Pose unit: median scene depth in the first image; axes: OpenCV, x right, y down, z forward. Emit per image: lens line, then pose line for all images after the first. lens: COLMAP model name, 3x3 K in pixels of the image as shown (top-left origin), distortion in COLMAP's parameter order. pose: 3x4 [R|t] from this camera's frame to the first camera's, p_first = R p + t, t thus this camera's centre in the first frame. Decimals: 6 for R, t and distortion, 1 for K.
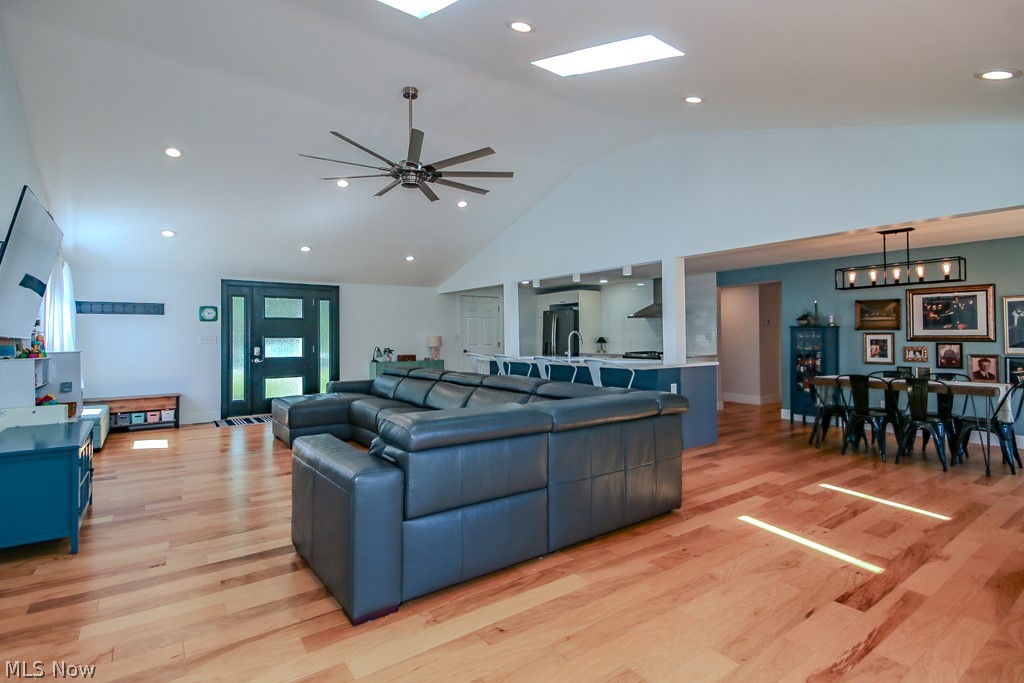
lens RADIAL K [[501.6, 0, 509.0], [0, 501.6, 331.8], [0, 0, 1]] dist [0.017813, -0.018388]
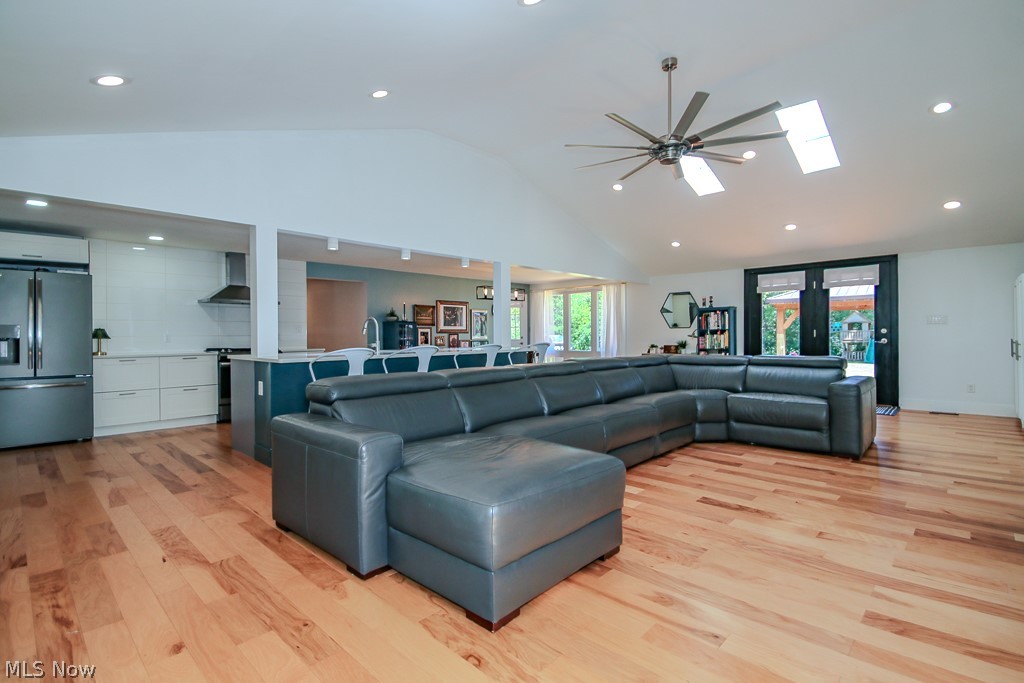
lens RADIAL K [[482.3, 0, 517.5], [0, 482.3, 335.5], [0, 0, 1]] dist [0.002185, -0.011330]
pose [[-0.195290, 0.008303, 0.980710, -0.786633], [0.001011, 0.999965, -0.008265, 0.041383], [-0.980745, -0.000623, -0.195292, 1.098386]]
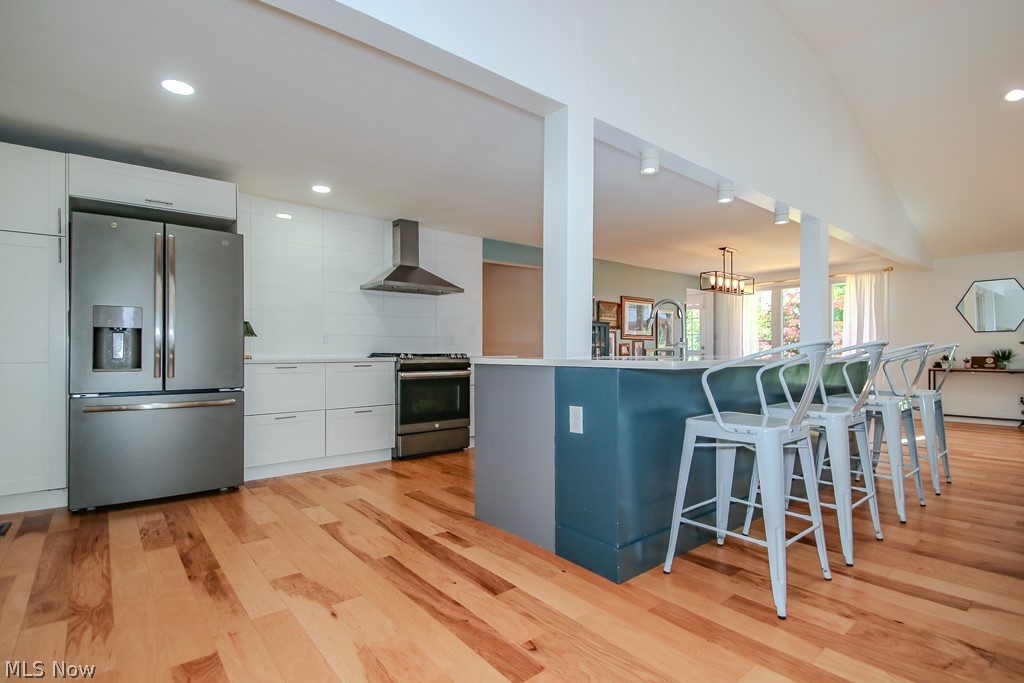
lens RADIAL K [[494.1, 0, 511.1], [0, 494.1, 351.4], [0, 0, 1]] dist [0.004026, 0.000069]
pose [[-0.065323, 0.010873, 0.997805, -0.387811], [-0.005147, 0.999924, -0.011233, 0.065905], [-0.997851, -0.005869, -0.065262, 1.404947]]
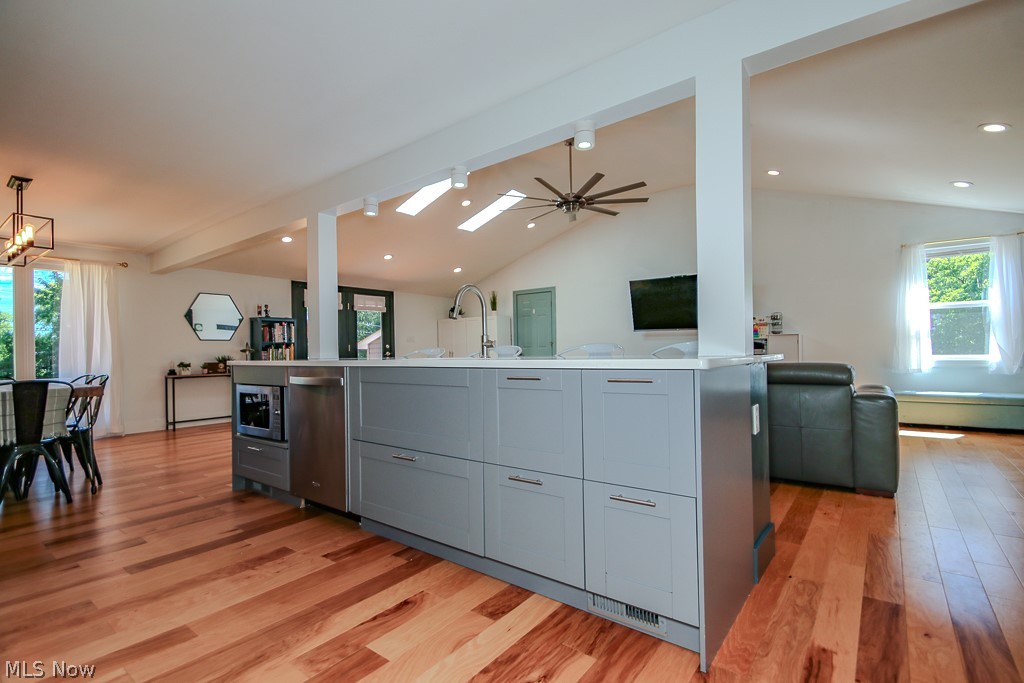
lens RADIAL K [[477.5, 0, 512.0], [0, 477.5, 341.5], [0, 0, 1]] dist [0.003705, 0.000537]
pose [[-0.959031, 0.016078, -0.282845, 0.234351], [0.024722, 0.999329, -0.027015, 0.057735], [0.282221, -0.032901, -0.958785, 1.612773]]
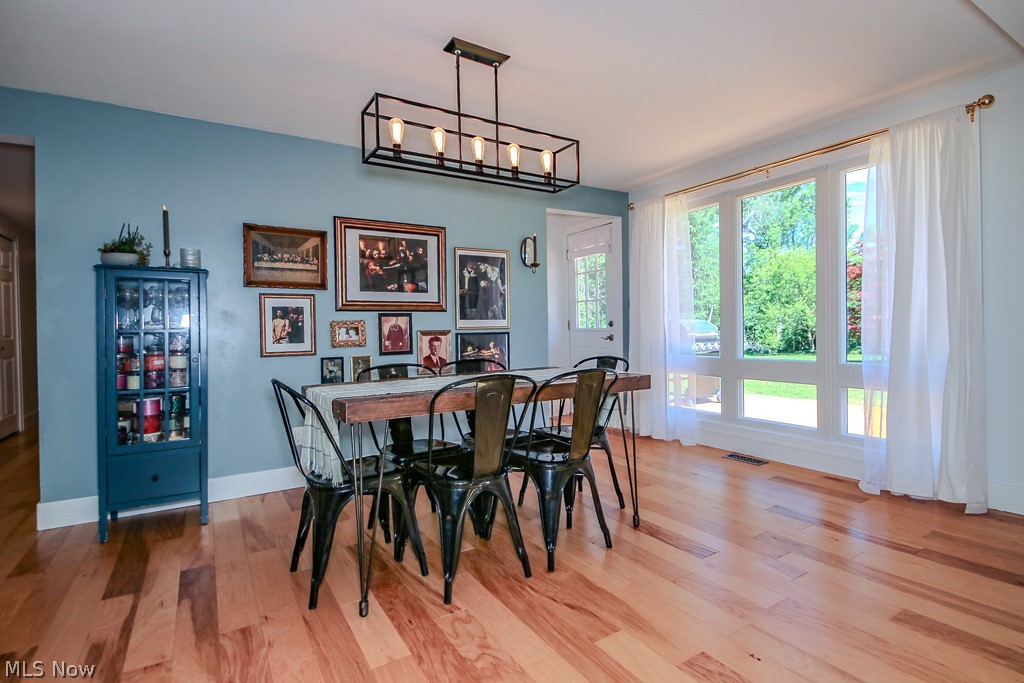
lens RADIAL K [[501.6, 0, 509.0], [0, 501.6, 331.8], [0, 0, 1]] dist [0.017813, -0.018388]
pose [[0.069043, -0.000308, 0.997614, 0.268518], [0.008249, 0.999966, -0.000262, 0.045551], [-0.997580, 0.008248, 0.069043, 0.811653]]
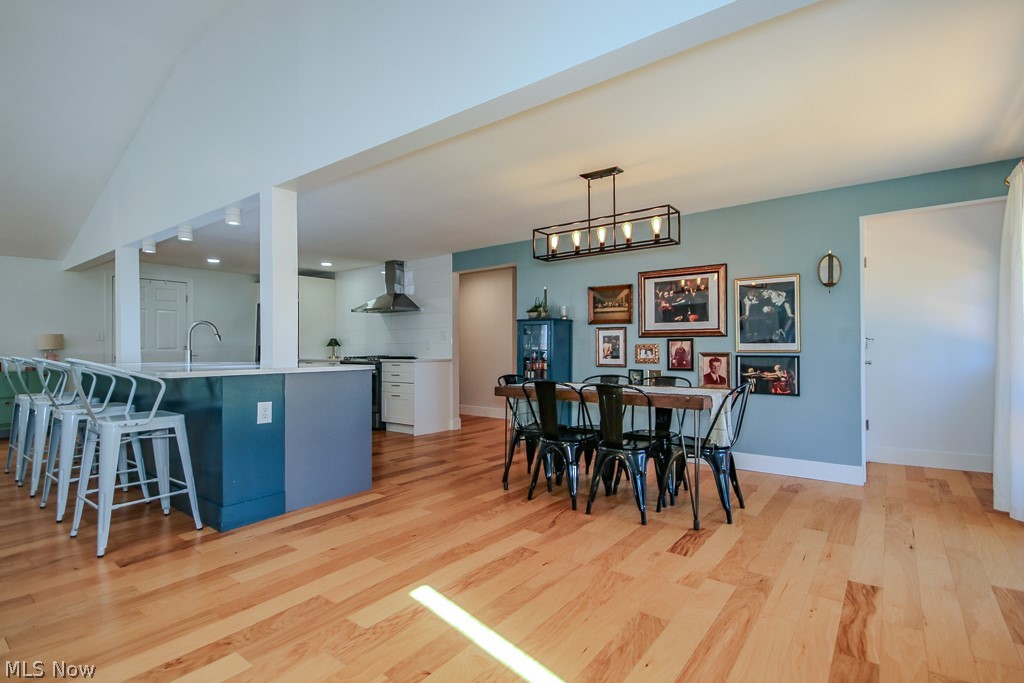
lens RADIAL K [[494.1, 0, 511.1], [0, 494.1, 351.4], [0, 0, 1]] dist [0.004026, 0.000069]
pose [[0.956477, -0.001229, 0.291806, 0.387475], [-0.003505, 0.999871, 0.015699, 0.030488], [-0.291787, -0.016038, 0.956349, 0.327160]]
